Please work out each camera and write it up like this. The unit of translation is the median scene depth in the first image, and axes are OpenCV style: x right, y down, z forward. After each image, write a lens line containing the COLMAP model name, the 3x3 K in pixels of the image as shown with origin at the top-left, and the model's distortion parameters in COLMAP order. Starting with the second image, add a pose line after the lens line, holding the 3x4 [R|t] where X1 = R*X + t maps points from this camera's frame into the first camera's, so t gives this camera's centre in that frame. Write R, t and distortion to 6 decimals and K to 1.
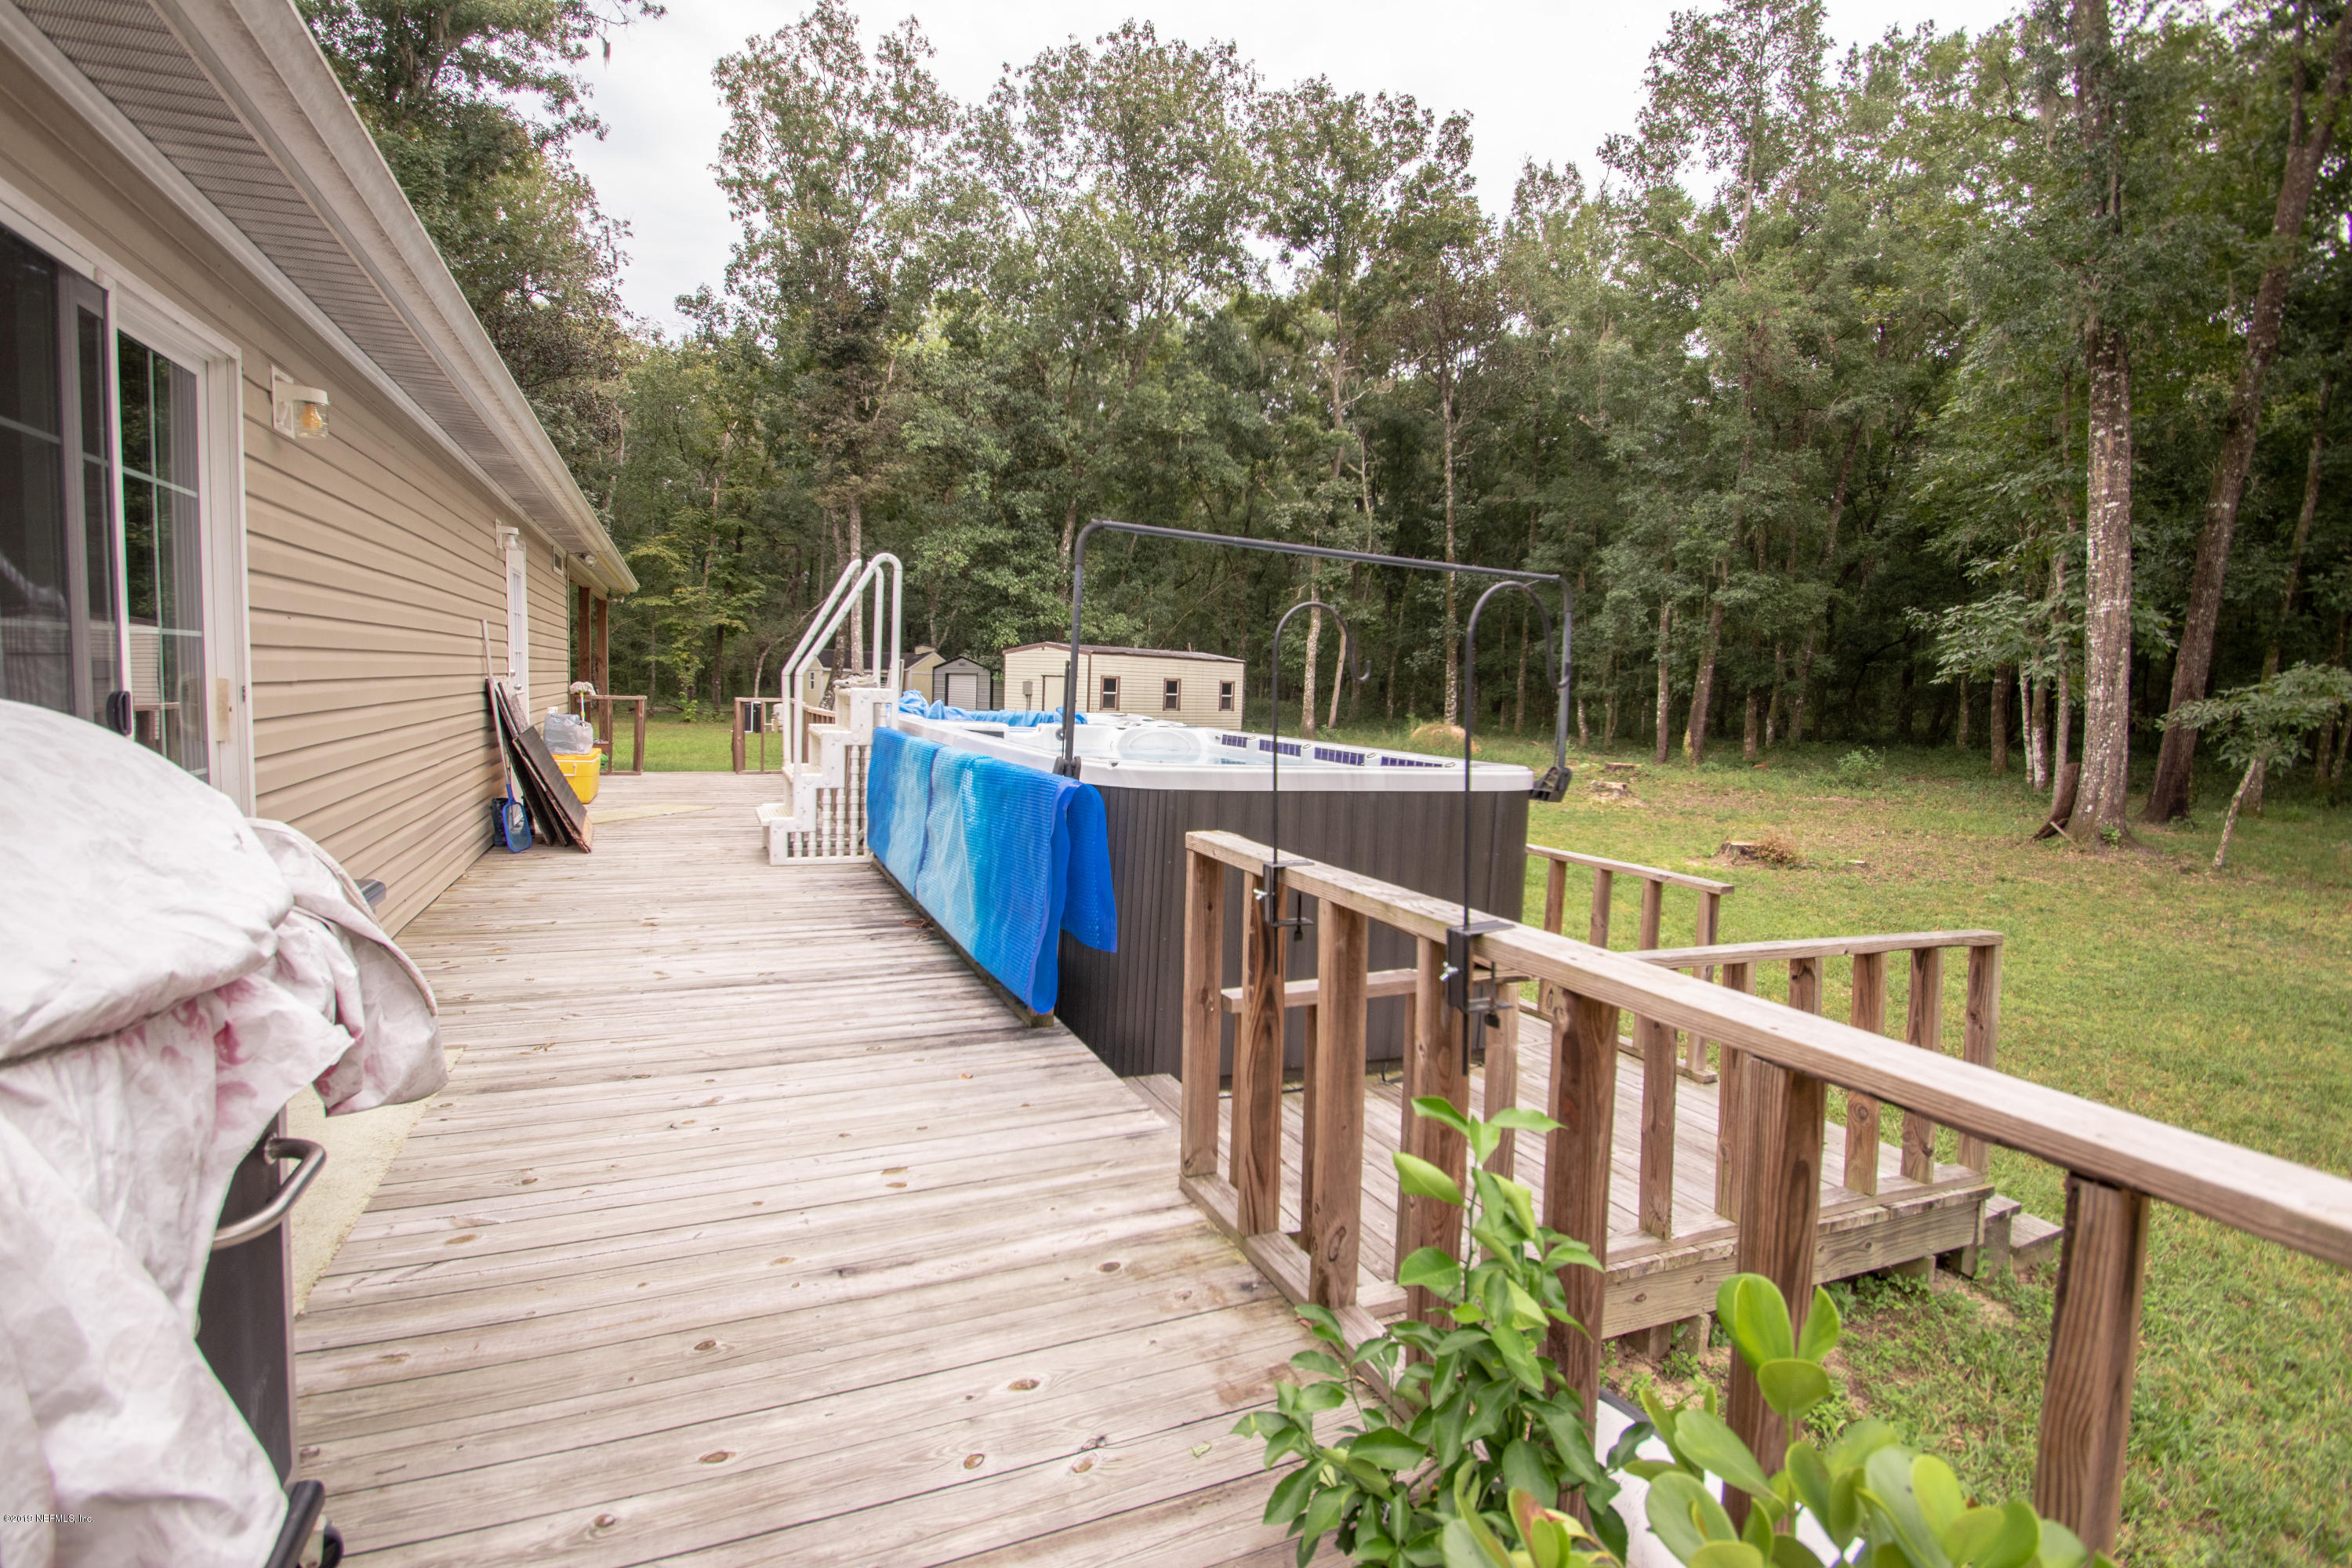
lens RADIAL K [[1093.3, 0, 1156.1], [0, 1093.3, 768.9], [0, 0, 1]] dist [0.009420, -0.013656]
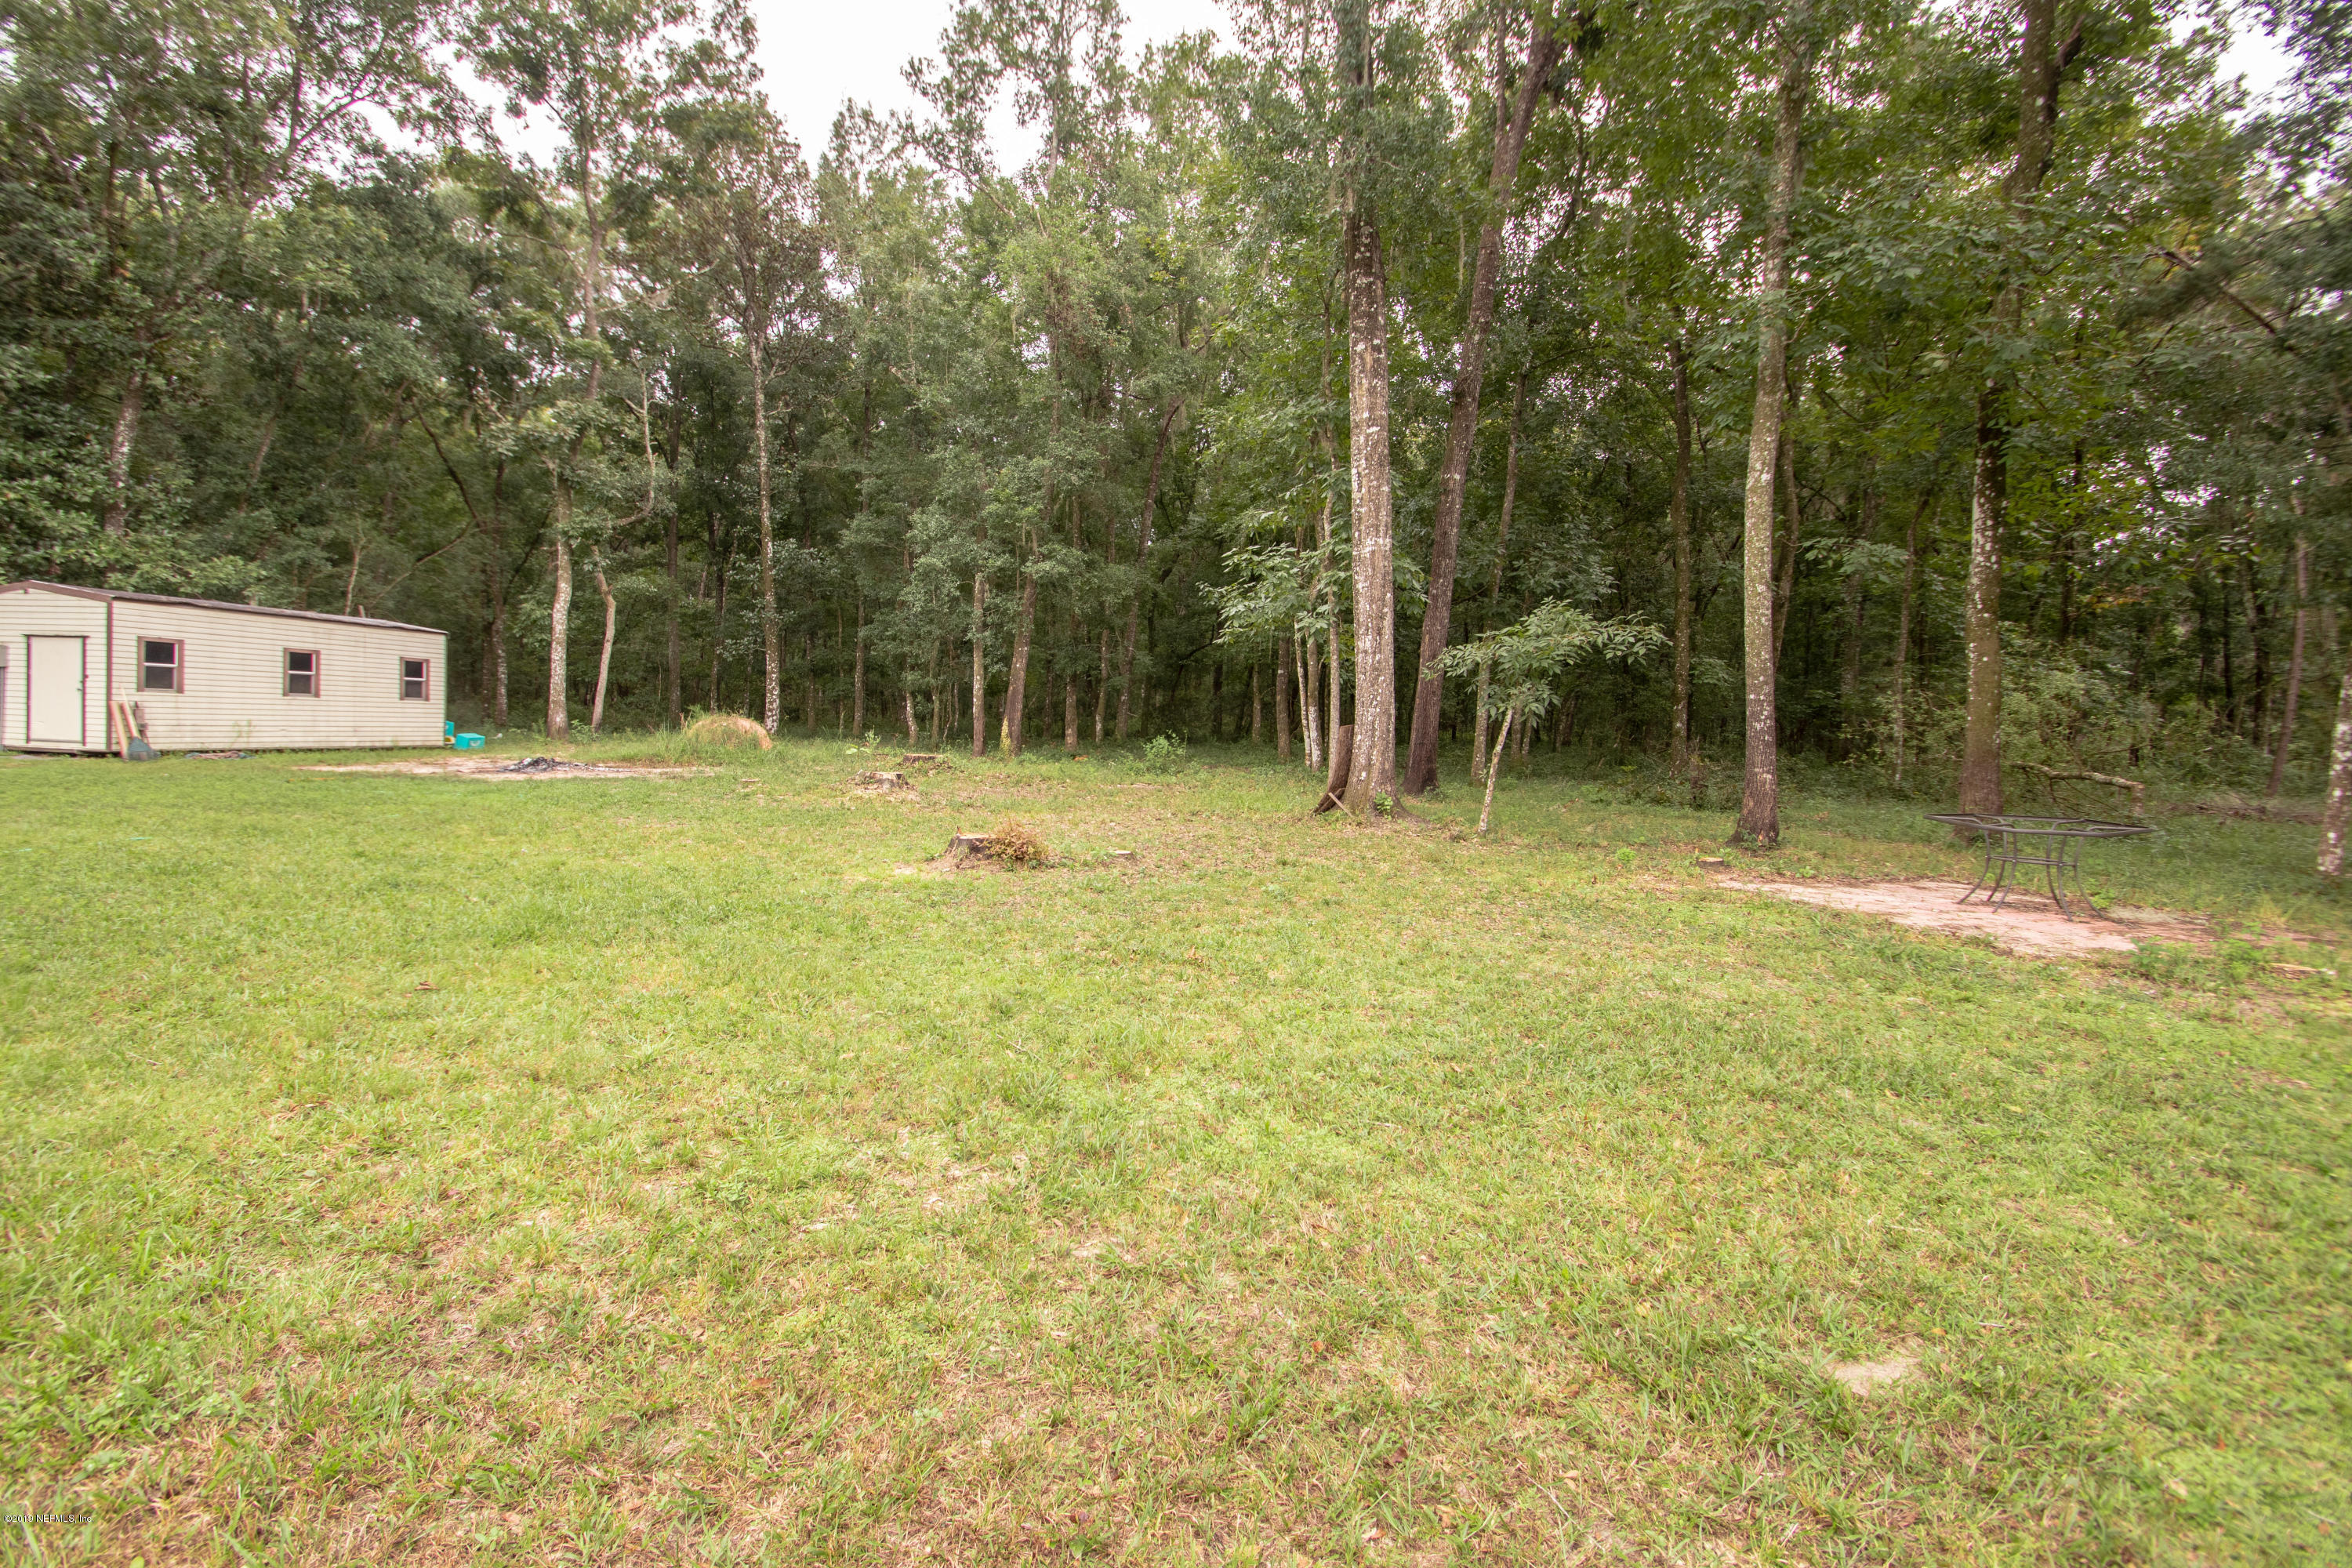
lens RADIAL K [[1093.3, 0, 1174.1], [0, 1093.3, 783.8], [0, 0, 1]] dist [0.009420, -0.013656]
pose [[0.851477, -0.031348, 0.523454, 0.137470], [0.033322, 0.999429, 0.005648, 0.017111], [-0.523332, 0.012633, 0.852035, 0.172067]]
